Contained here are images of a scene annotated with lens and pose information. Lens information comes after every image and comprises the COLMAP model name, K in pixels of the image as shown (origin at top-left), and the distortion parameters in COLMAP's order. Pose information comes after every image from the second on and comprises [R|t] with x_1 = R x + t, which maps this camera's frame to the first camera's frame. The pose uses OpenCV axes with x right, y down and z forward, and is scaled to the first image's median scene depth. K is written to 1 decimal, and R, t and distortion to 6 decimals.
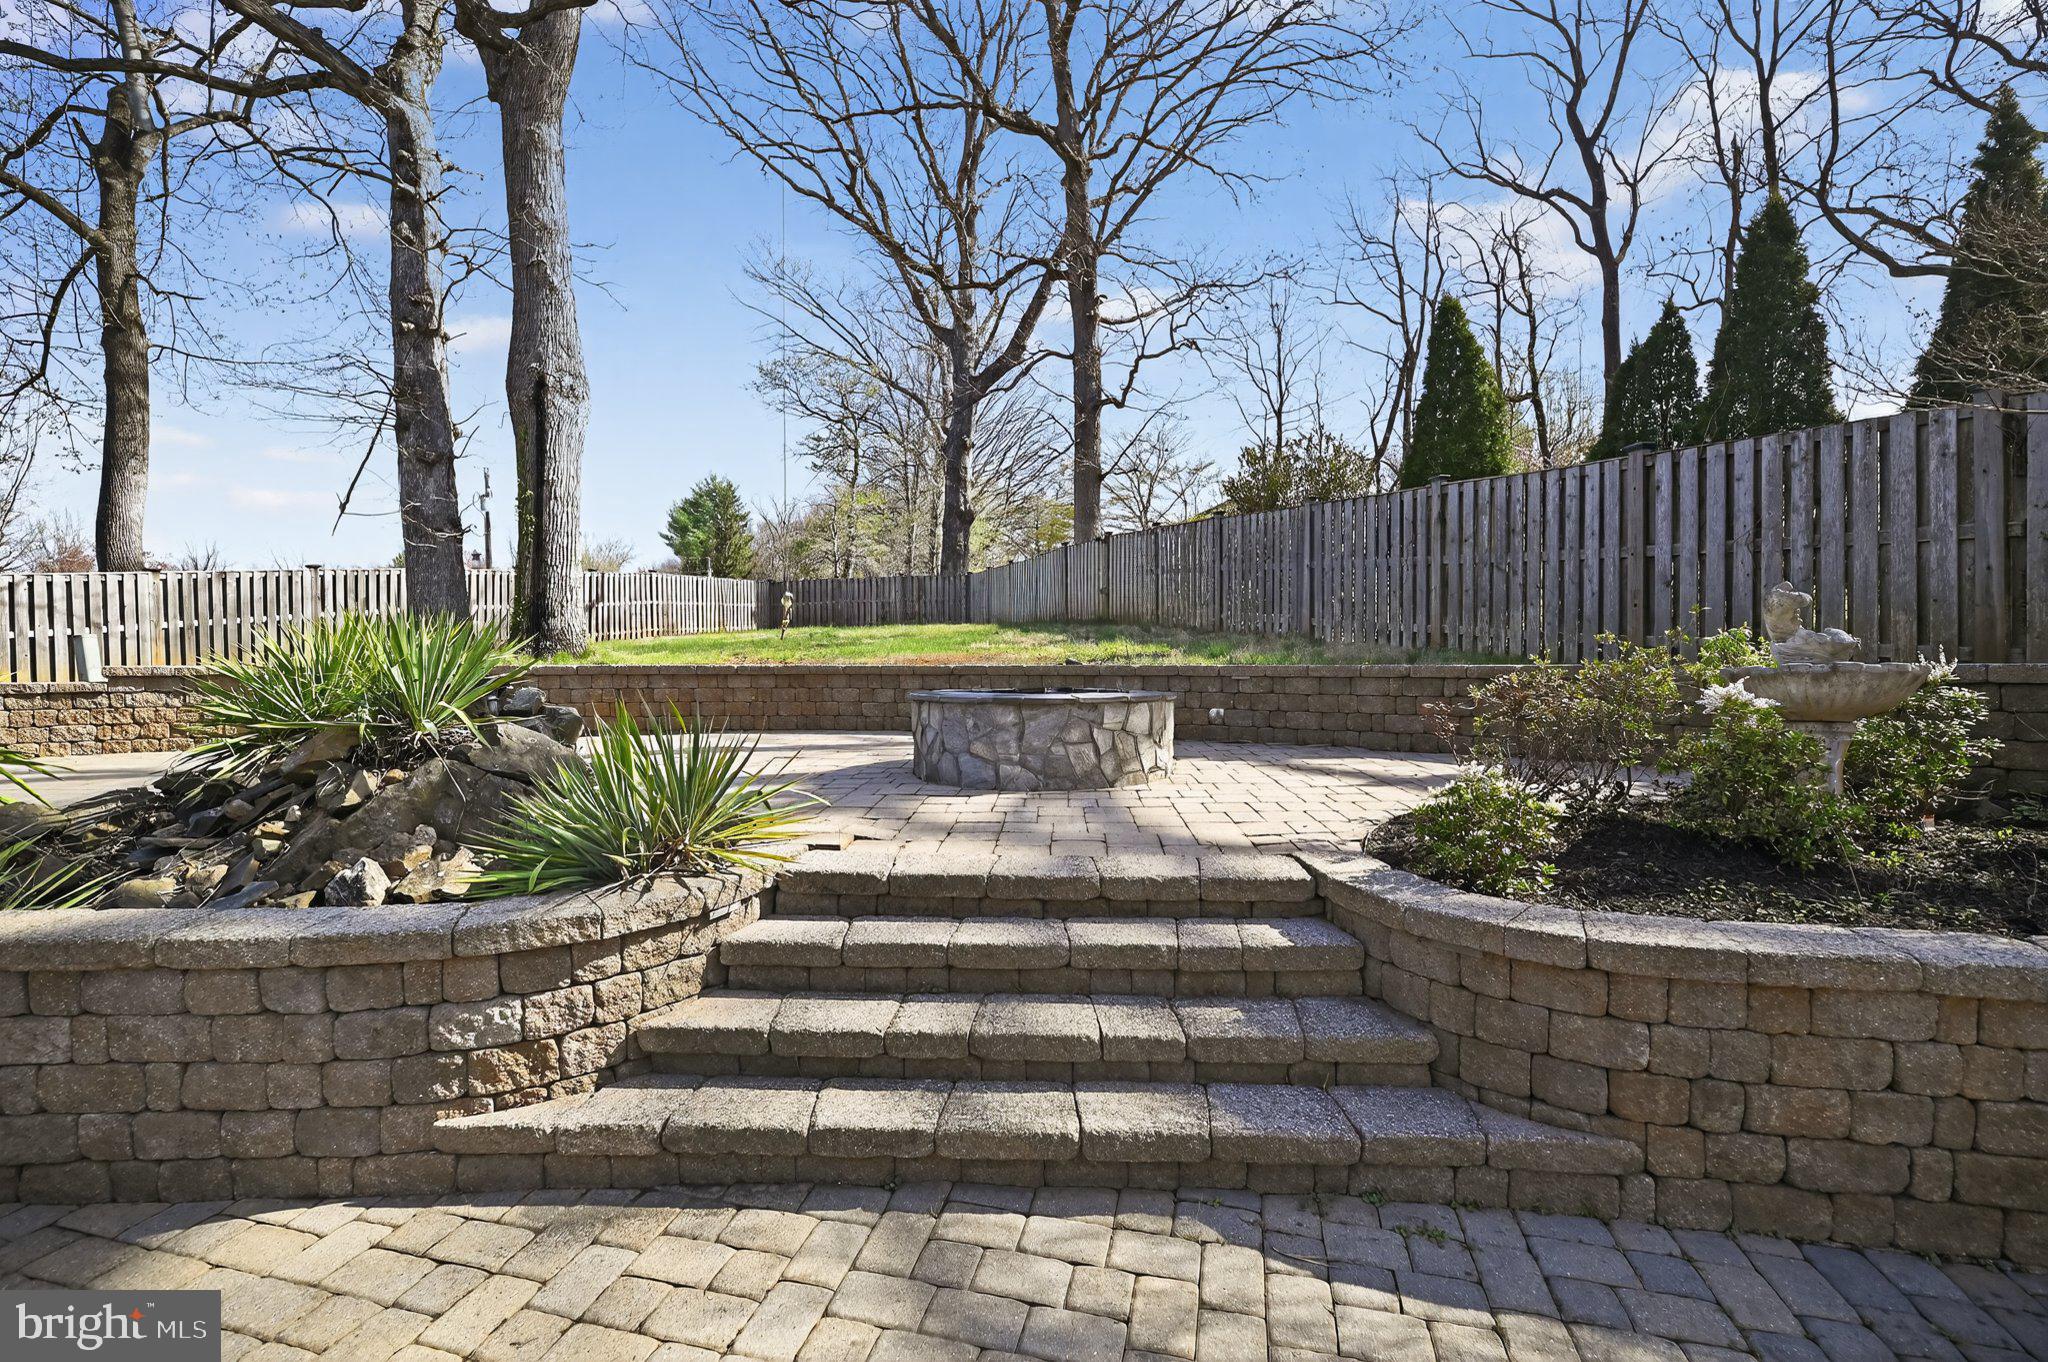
lens RADIAL K [[908.7, 0, 1019.3], [0, 908.7, 677.3], [0, 0, 1]] dist [-0.009660, -0.000286]
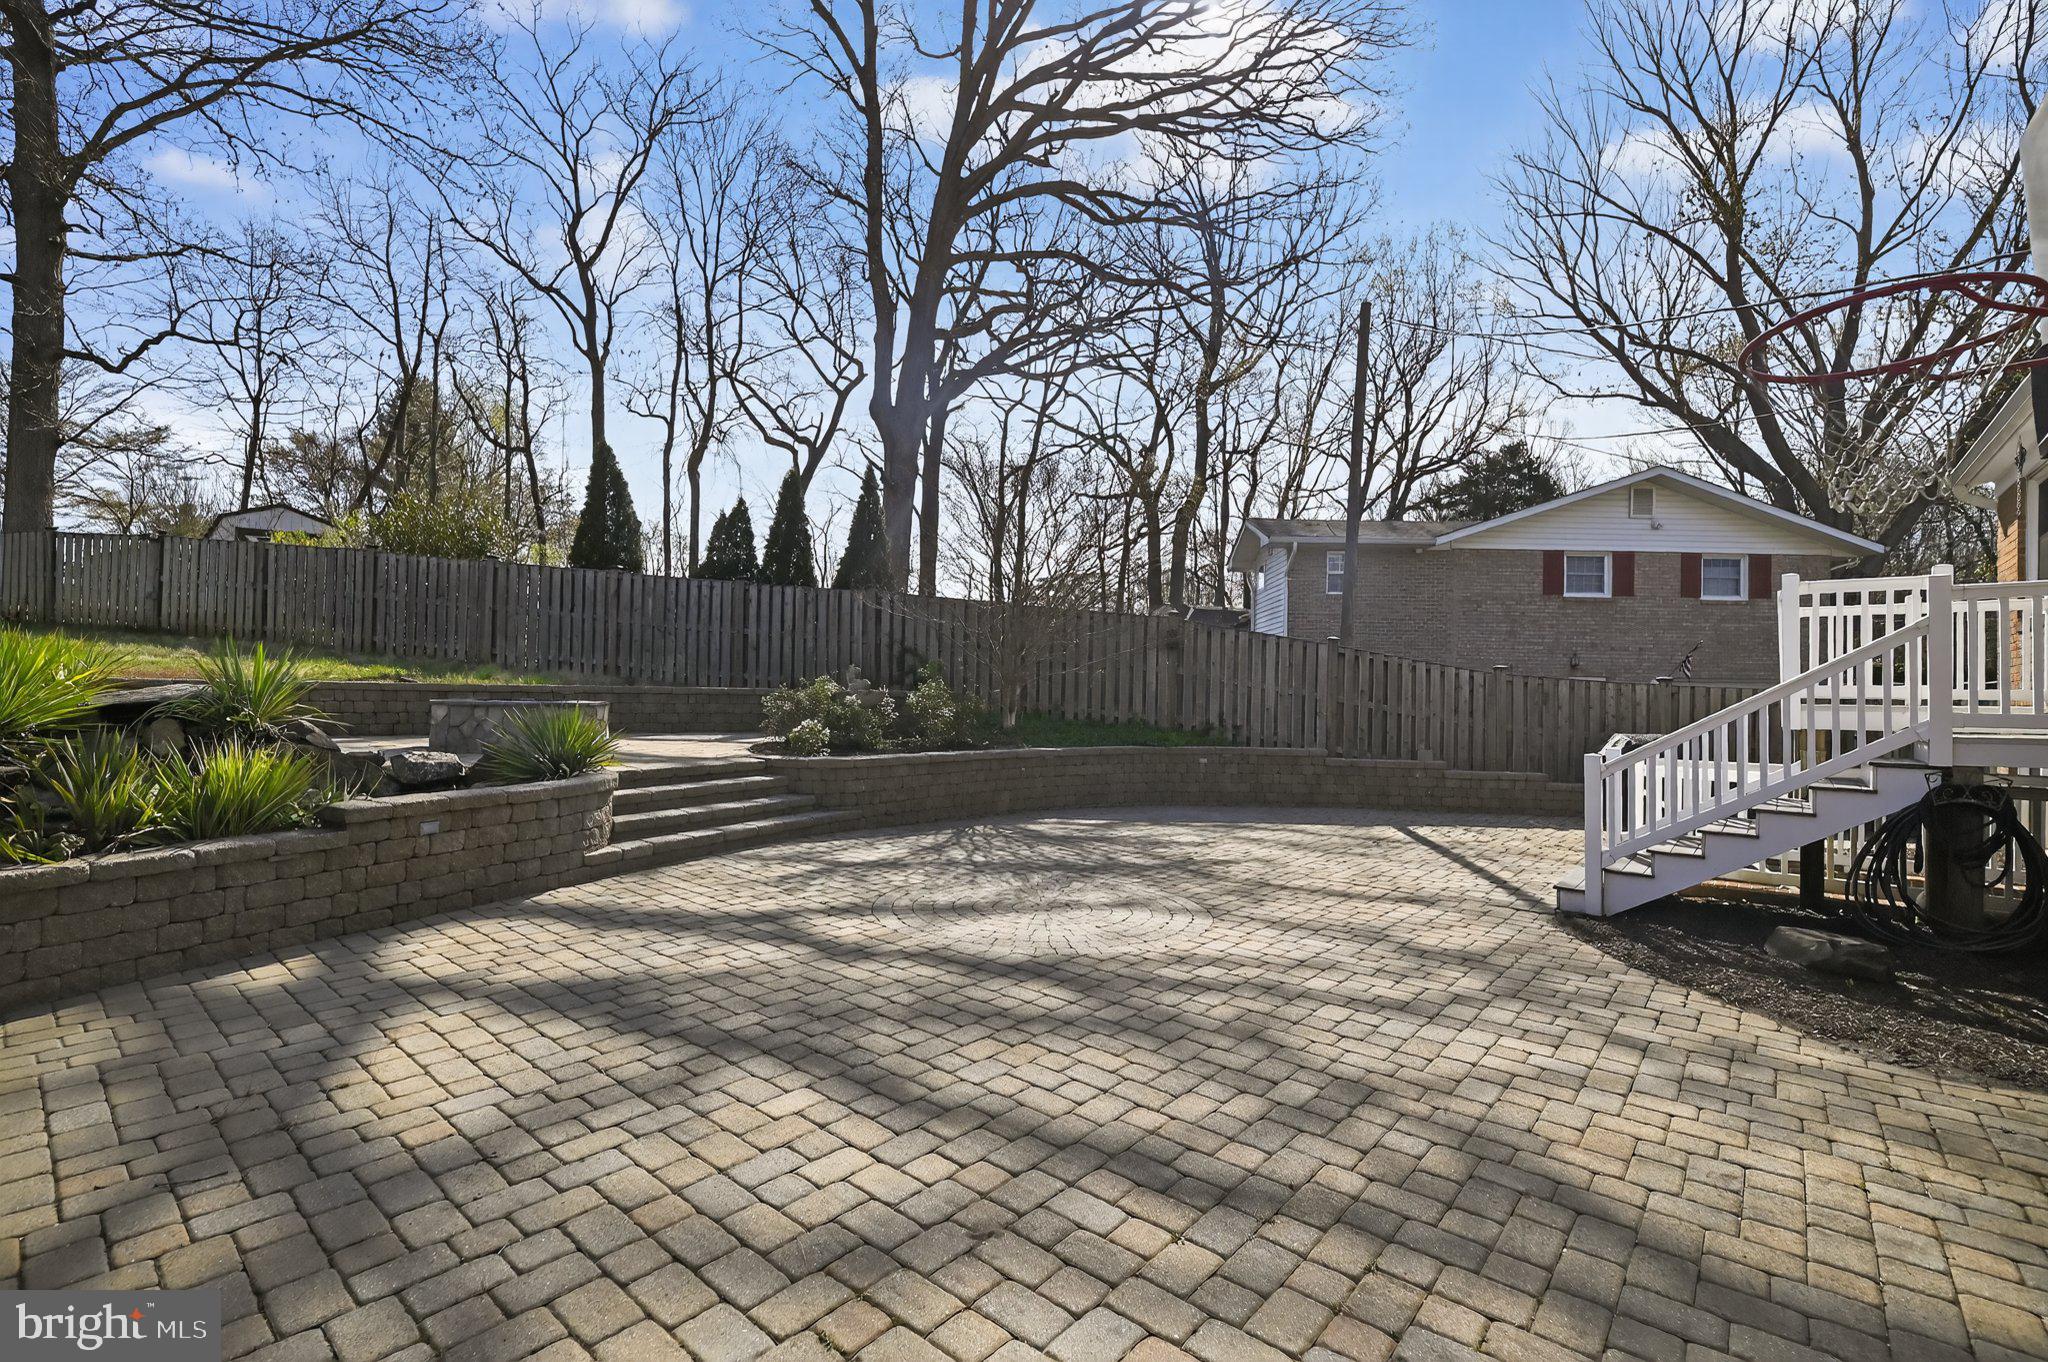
lens RADIAL K [[908.7, 0, 1023.0], [0, 908.7, 683.6], [0, 0, 1]] dist [-0.009660, -0.000286]
pose [[0.459870, 0.018406, 0.887796, -0.220632], [-0.006870, 0.999829, -0.017171, 0.001203], [-0.887960, 0.001797, 0.459918, -0.127996]]
